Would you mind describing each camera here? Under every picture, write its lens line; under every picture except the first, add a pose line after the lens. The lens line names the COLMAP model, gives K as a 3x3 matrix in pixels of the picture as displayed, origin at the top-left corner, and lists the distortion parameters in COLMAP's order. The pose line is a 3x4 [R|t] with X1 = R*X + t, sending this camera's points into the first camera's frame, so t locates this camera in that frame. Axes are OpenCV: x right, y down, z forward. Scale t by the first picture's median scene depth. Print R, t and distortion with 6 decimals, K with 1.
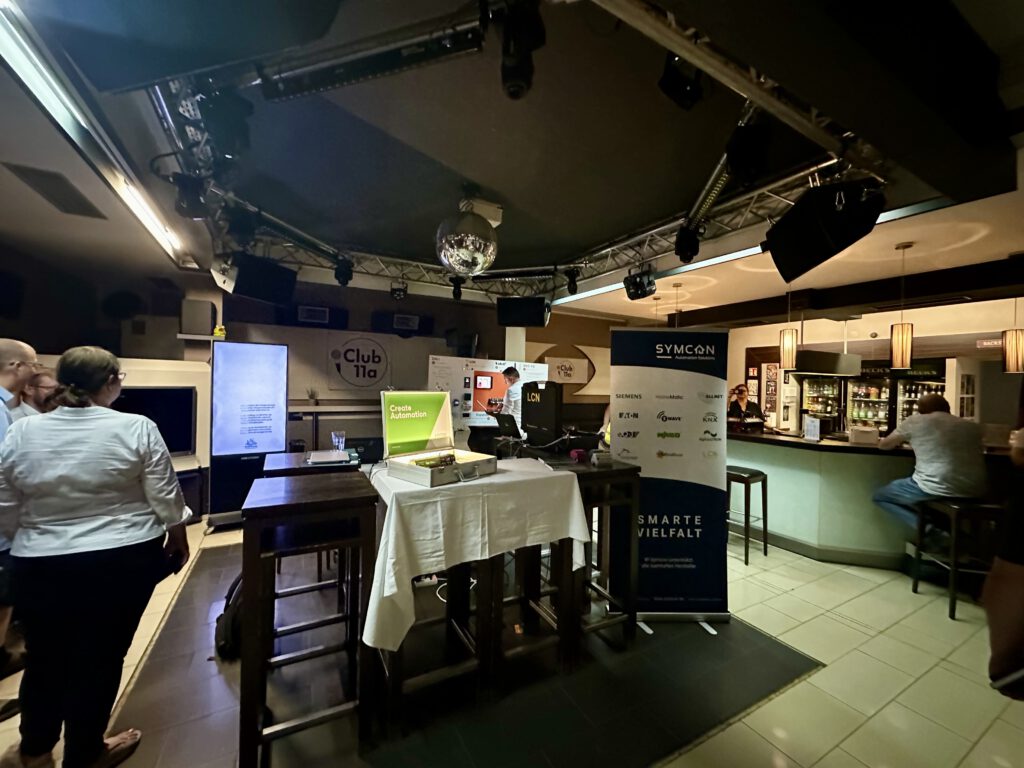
lens RADIAL K [[410.1, 0, 505.7], [0, 410.1, 378.2], [0, 0, 1]] dist [-0.015419, -0.000192]
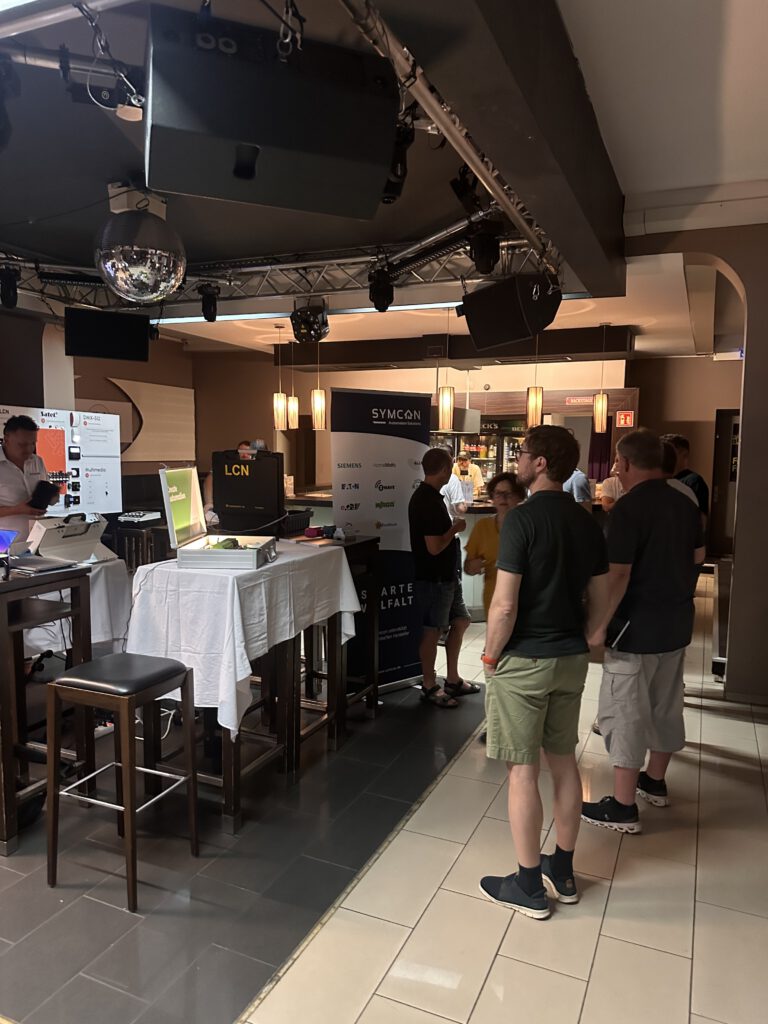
lens RADIAL K [[736.1, 0, 383.7], [0, 736.1, 517.1], [0, 0, 1]] dist [0.034938, -0.039274]
pose [[0.782711, -0.074618, 0.617896, -0.667419], [-0.001758, 0.992518, 0.122085, -0.042390], [-0.622382, -0.096644, 0.776724, -0.336832]]
